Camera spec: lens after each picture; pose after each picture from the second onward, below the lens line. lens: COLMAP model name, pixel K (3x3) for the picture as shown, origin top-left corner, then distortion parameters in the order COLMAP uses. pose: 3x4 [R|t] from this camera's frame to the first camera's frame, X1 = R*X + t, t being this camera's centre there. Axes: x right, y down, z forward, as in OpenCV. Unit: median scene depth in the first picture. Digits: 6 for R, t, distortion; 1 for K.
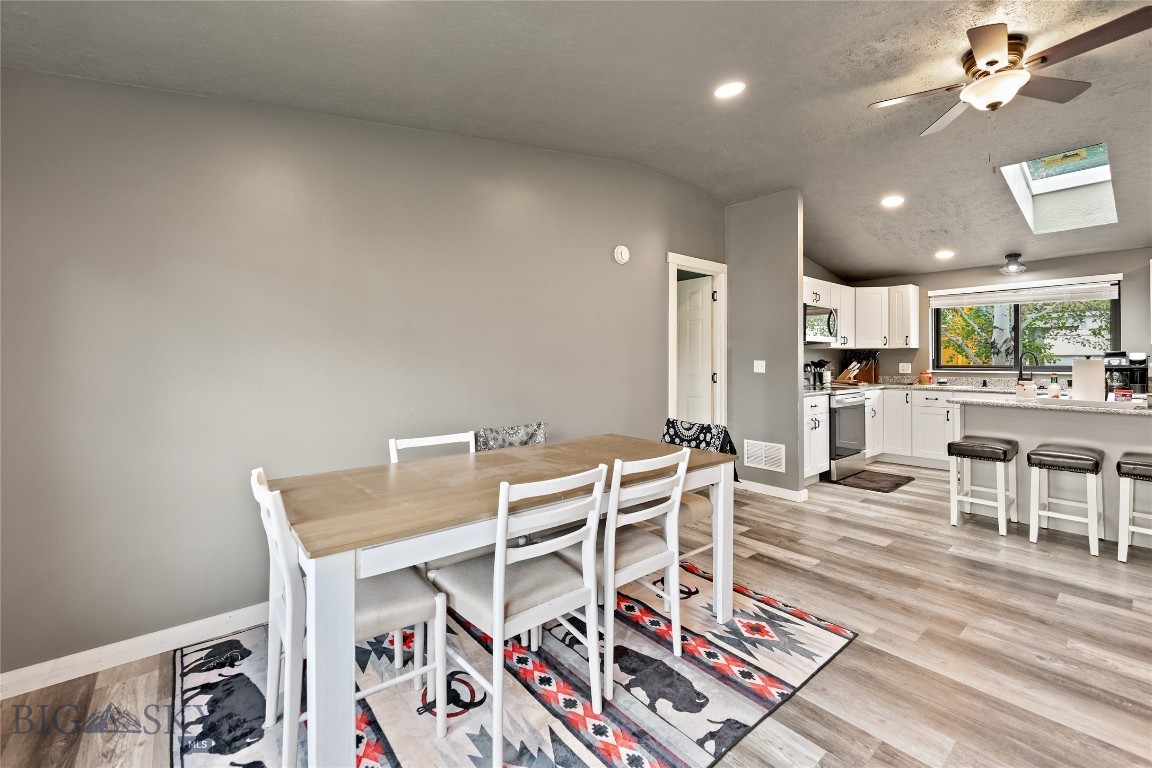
lens RADIAL K [[459.4, 0, 579.7], [0, 459.4, 362.0], [0, 0, 1]] dist [-0.006267, -0.002149]
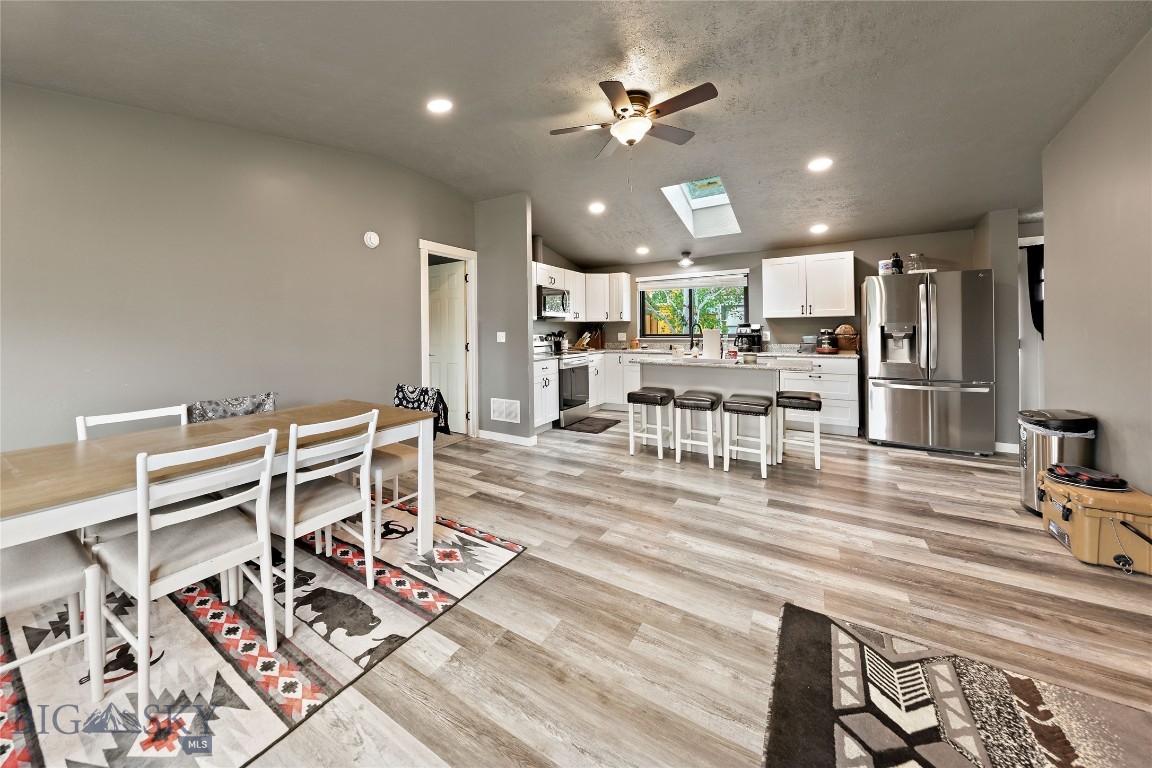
lens RADIAL K [[401.9, 0, 500.3], [0, 401.9, 336.4], [0, 0, 1]] dist [-0.012335, -0.001299]
pose [[0.968328, -0.012862, 0.249349, 0.127397], [0.010915, 0.999898, 0.009189, -0.002031], [-0.249442, -0.006177, 0.968370, -0.027516]]
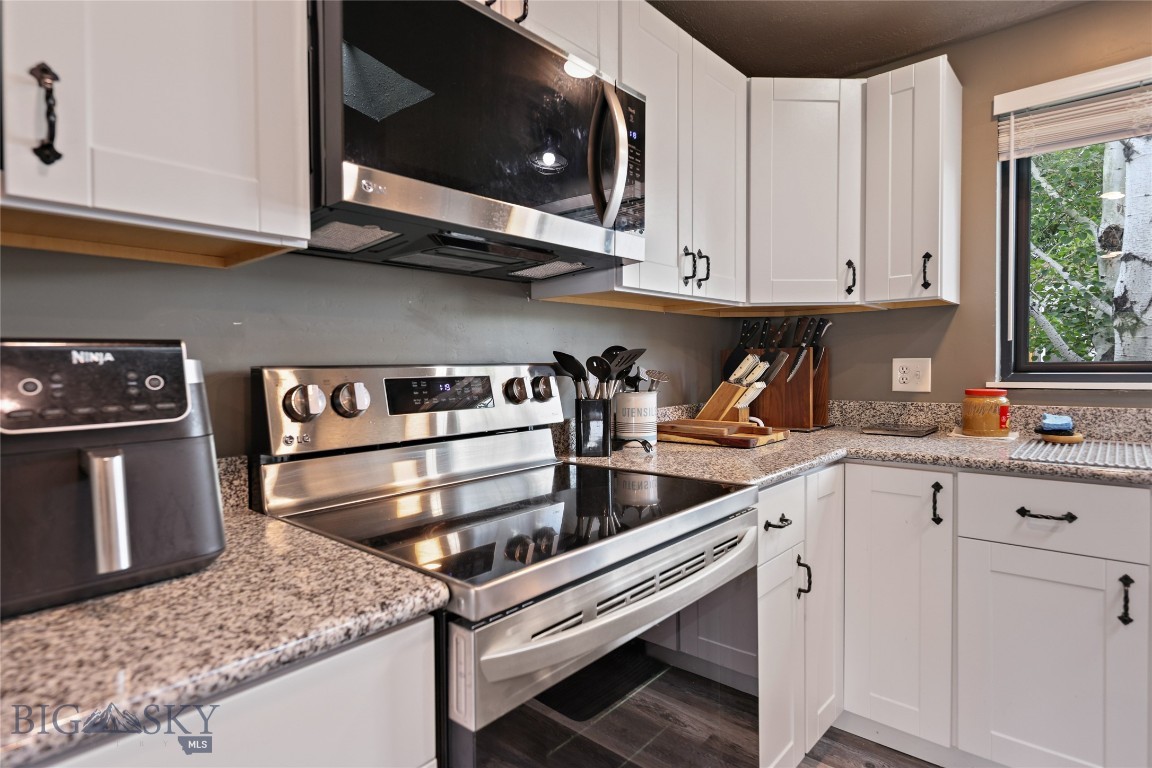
lens RADIAL K [[607.8, 0, 573.6], [0, 607.8, 377.5], [0, 0, 1]] dist [0.013687, 0.000015]
pose [[0.985244, -0.015506, 0.170449, 0.605298], [0.011622, 0.999650, 0.023759, 0.004810], [-0.170758, -0.021427, 0.985080, 0.917059]]
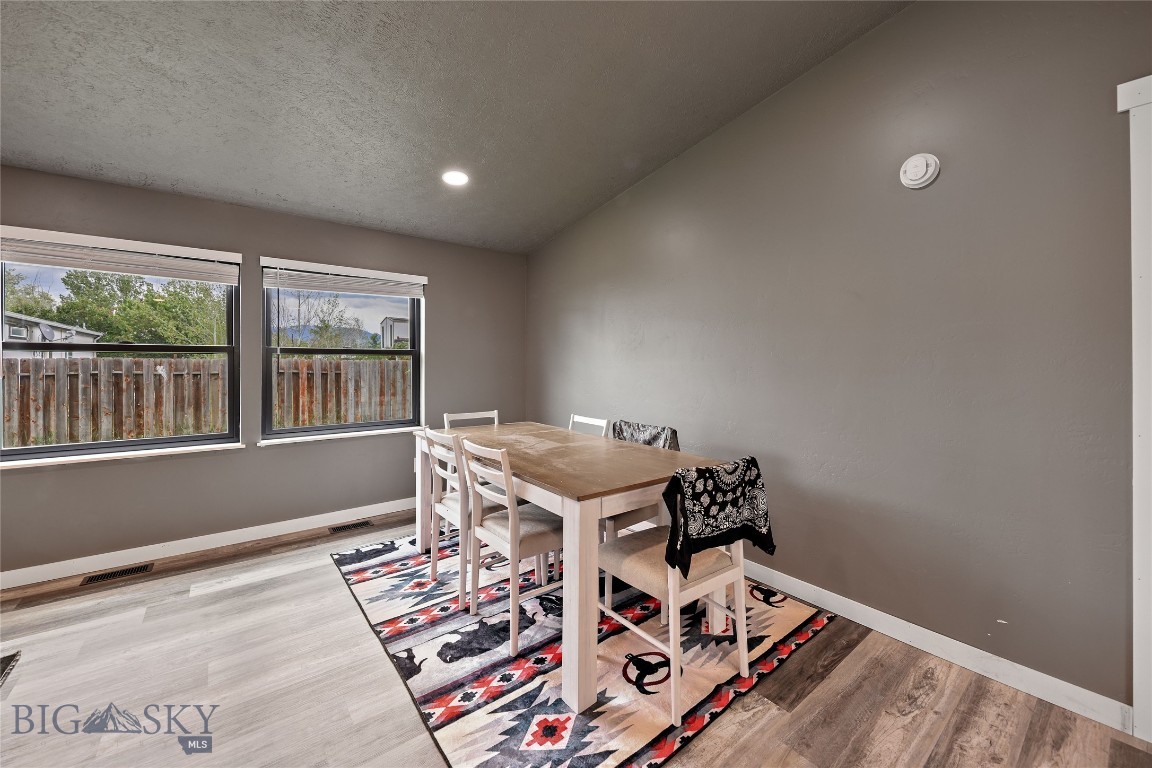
lens RADIAL K [[451.5, 0, 595.7], [0, 451.5, 361.1], [0, 0, 1]] dist [0.010290, -0.000008]
pose [[0.022921, -0.001368, -0.999736, 0.539814], [-0.016681, 0.999859, -0.001751, -0.003459], [0.999598, 0.016717, 0.022895, 0.507746]]
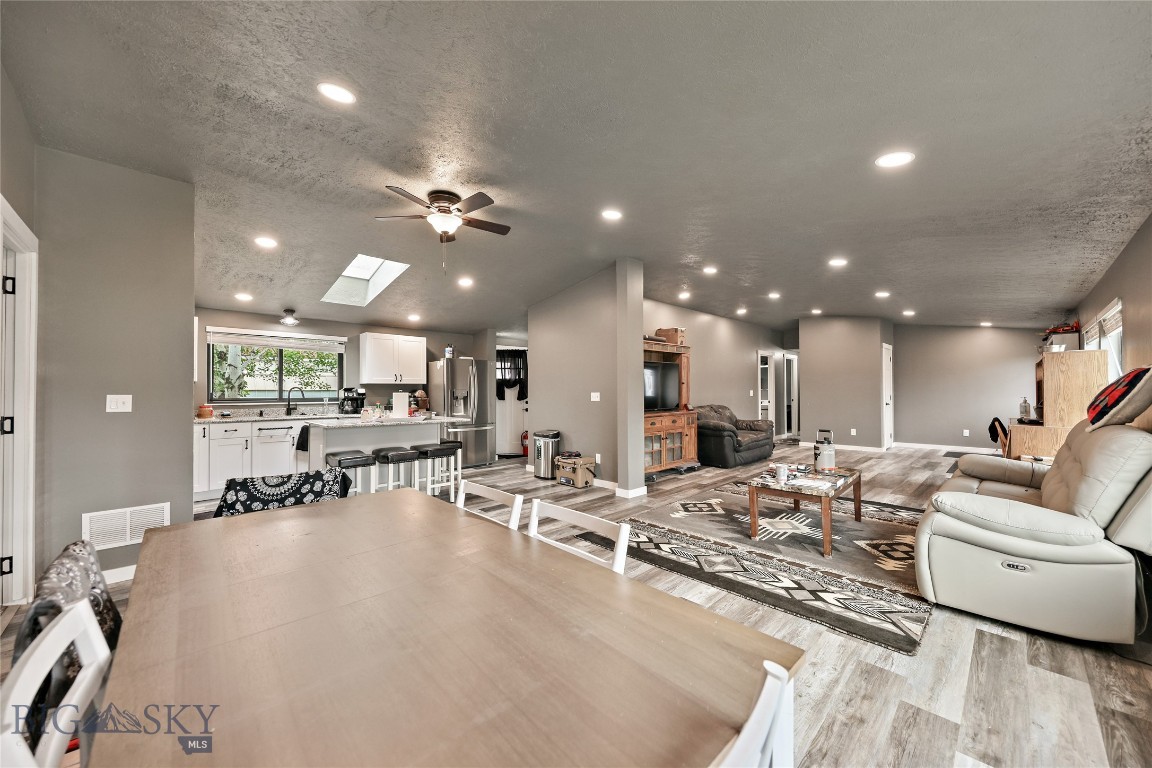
lens RADIAL K [[420.2, 0, 569.3], [0, 420.2, 384.5], [0, 0, 1]] dist [0.002706, -0.001933]
pose [[-0.077339, 0.019064, 0.996823, -0.313129], [0.009155, 0.999789, -0.018411, -0.000819], [-0.996963, 0.007702, -0.077497, 0.367389]]
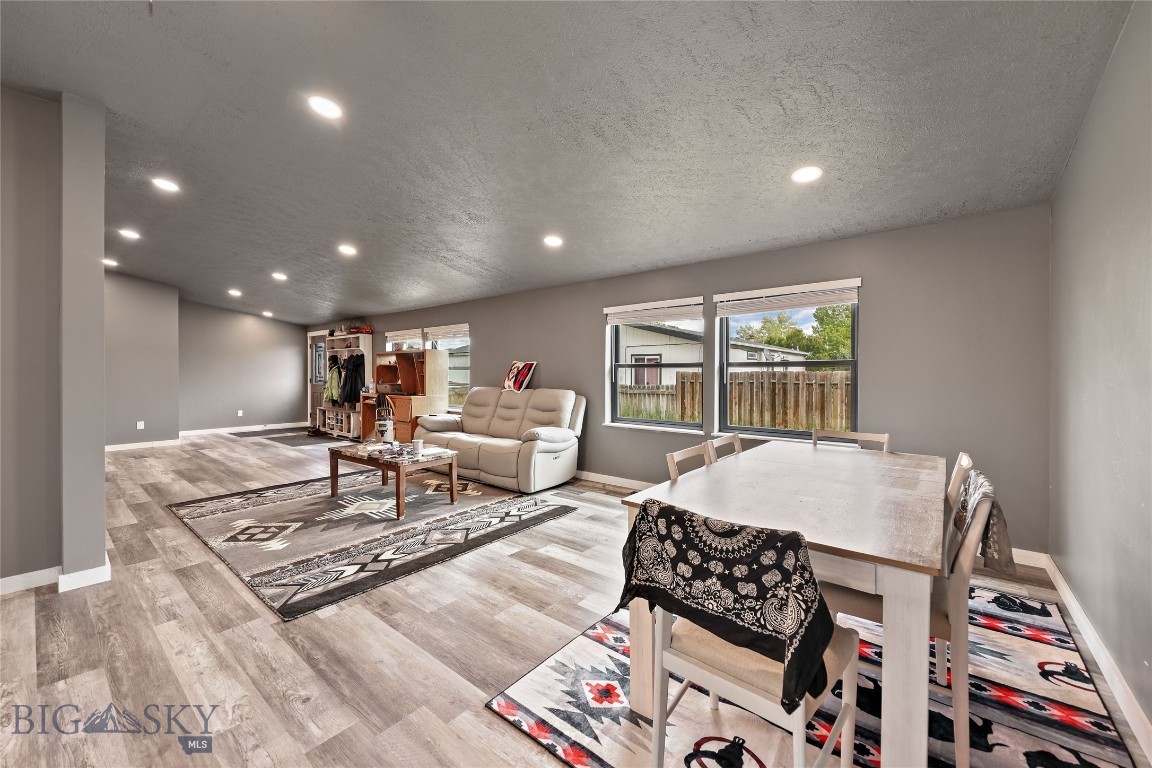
lens RADIAL K [[451.5, 0, 583.4], [0, 451.5, 377.6], [0, 0, 1]] dist [0.010290, -0.000008]
pose [[-0.976332, 0.007531, -0.216147, 0.290304], [0.003099, 0.999778, 0.020837, -0.007203], [0.216256, 0.019674, -0.976138, 0.870895]]
